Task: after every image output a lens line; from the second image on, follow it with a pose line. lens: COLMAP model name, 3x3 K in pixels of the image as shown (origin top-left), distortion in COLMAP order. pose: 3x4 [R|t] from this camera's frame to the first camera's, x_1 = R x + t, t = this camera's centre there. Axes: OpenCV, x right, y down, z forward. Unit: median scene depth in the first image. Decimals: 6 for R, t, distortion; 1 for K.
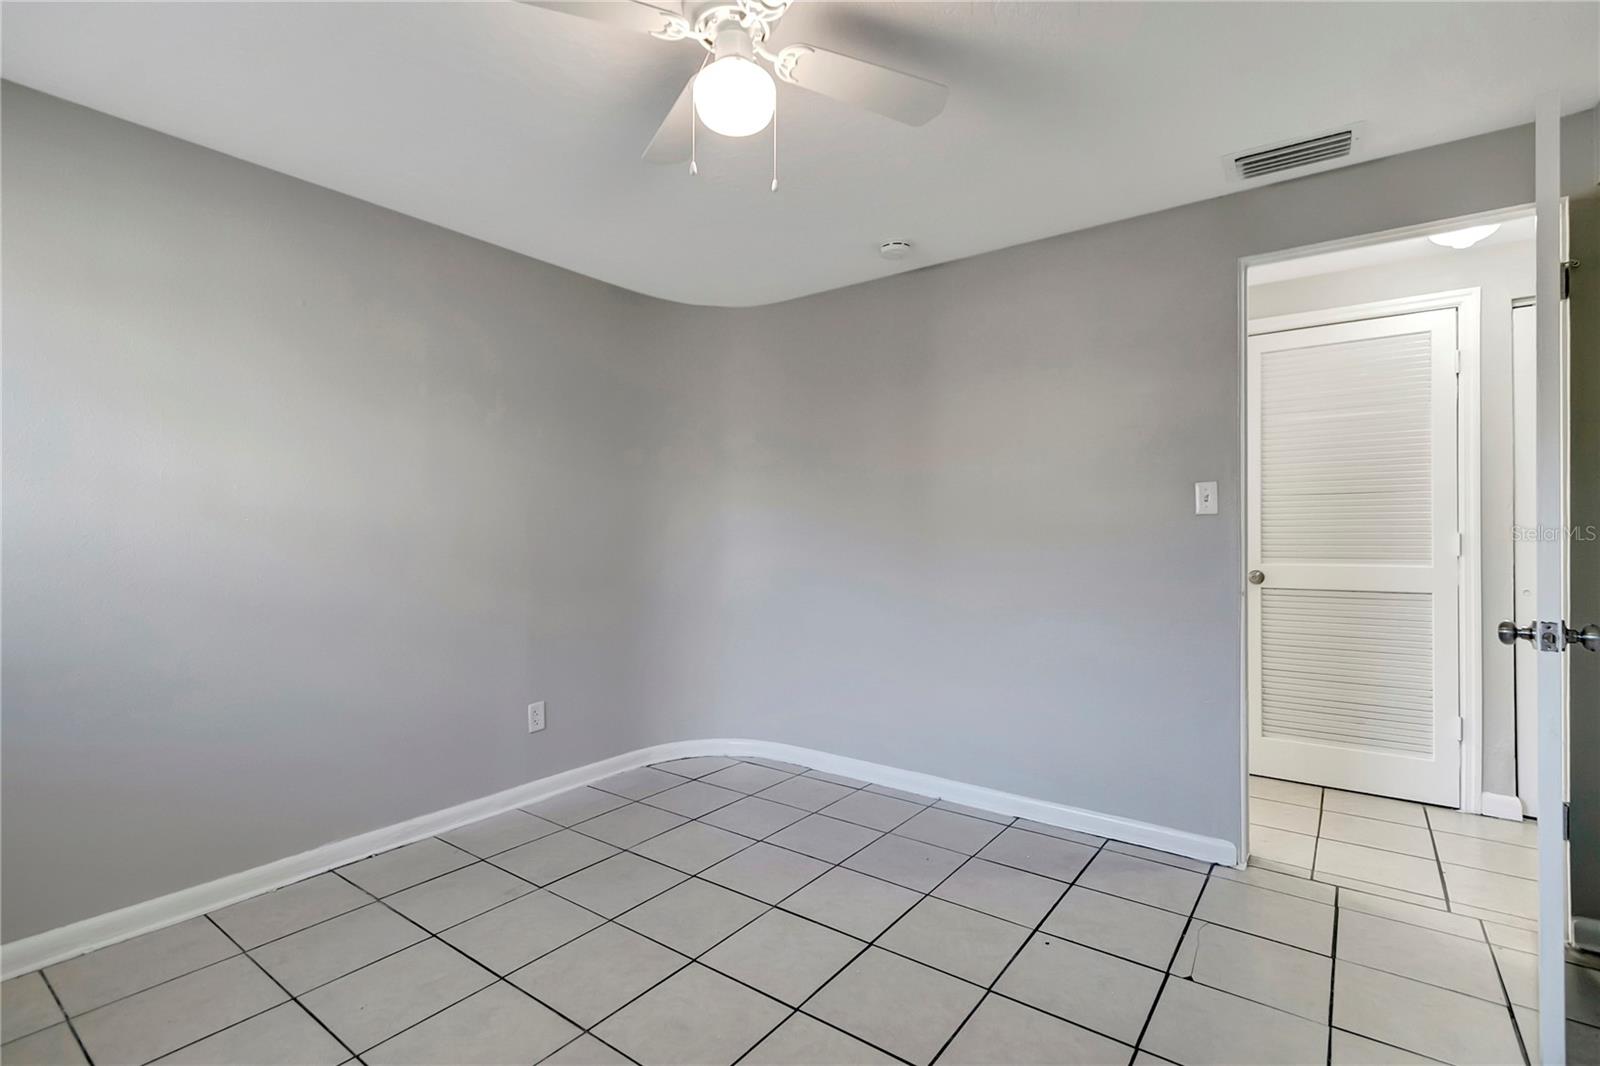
lens RADIAL K [[737.8, 0, 801.9], [0, 737.8, 531.1], [0, 0, 1]] dist [0.008667, -0.001987]
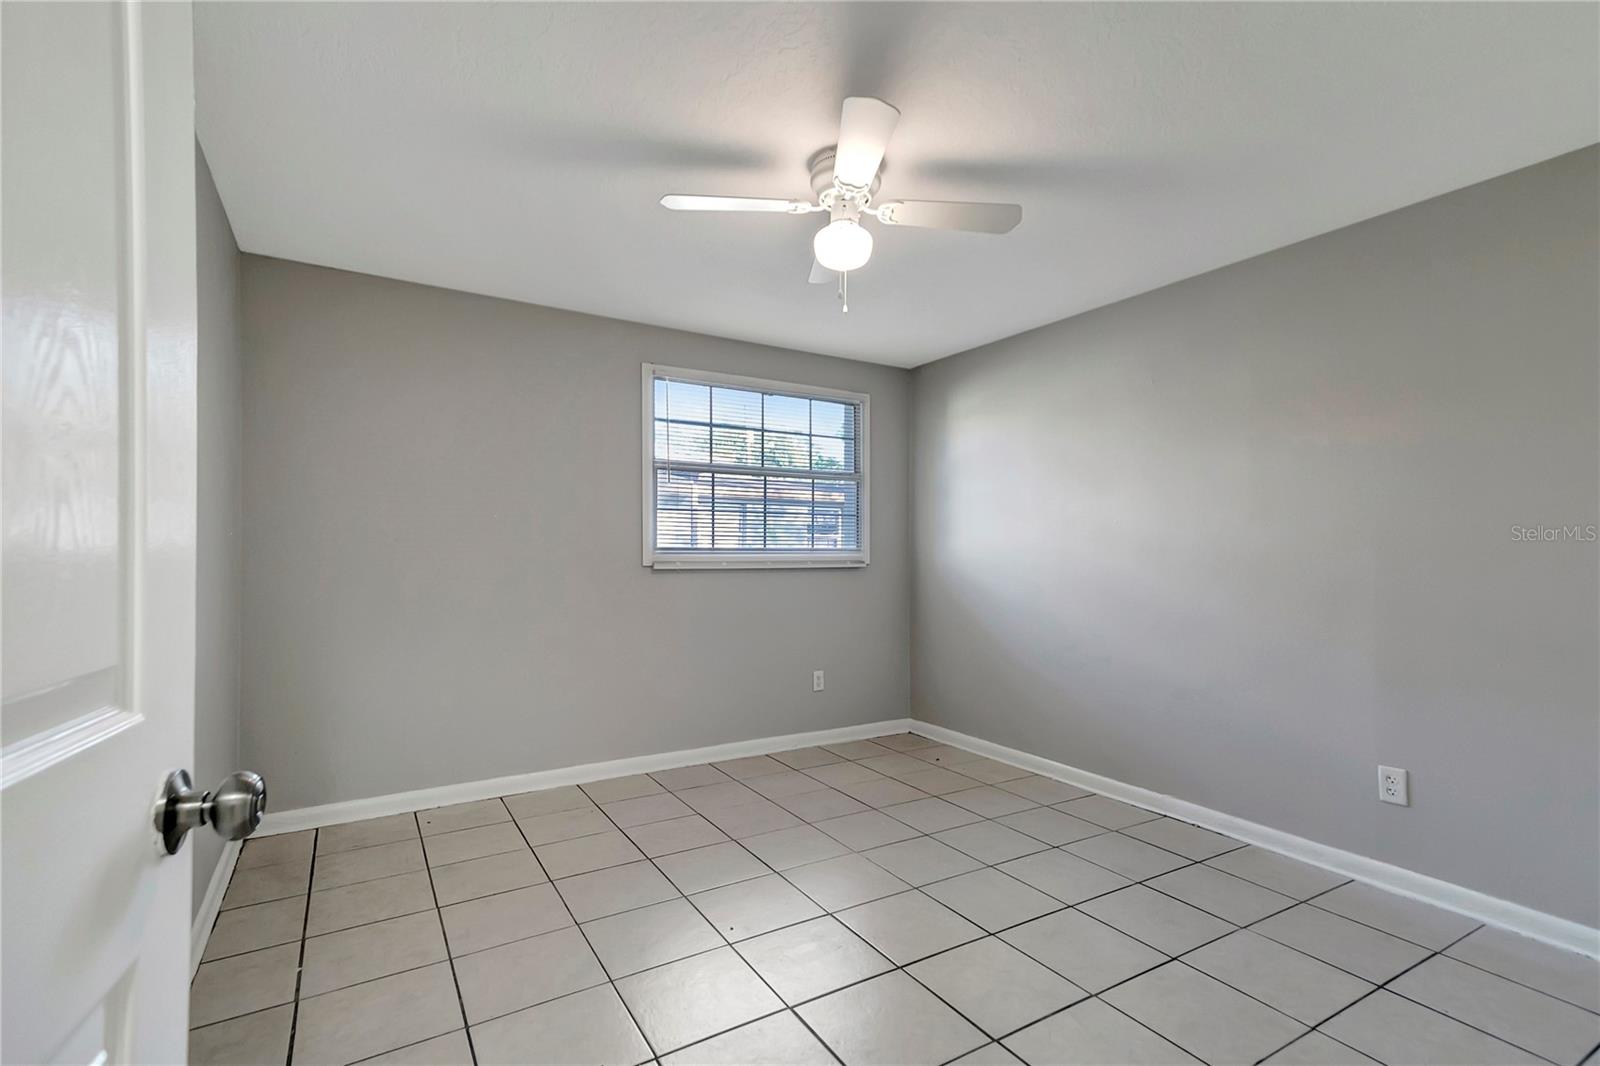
lens RADIAL K [[737.8, 0, 798.0], [0, 737.8, 539.0], [0, 0, 1]] dist [0.008667, -0.001987]
pose [[-0.380356, -0.004306, -0.924830, 0.711930], [0.003261, 0.999977, -0.005997, -0.010167], [0.924834, -0.005297, -0.380334, 0.824589]]
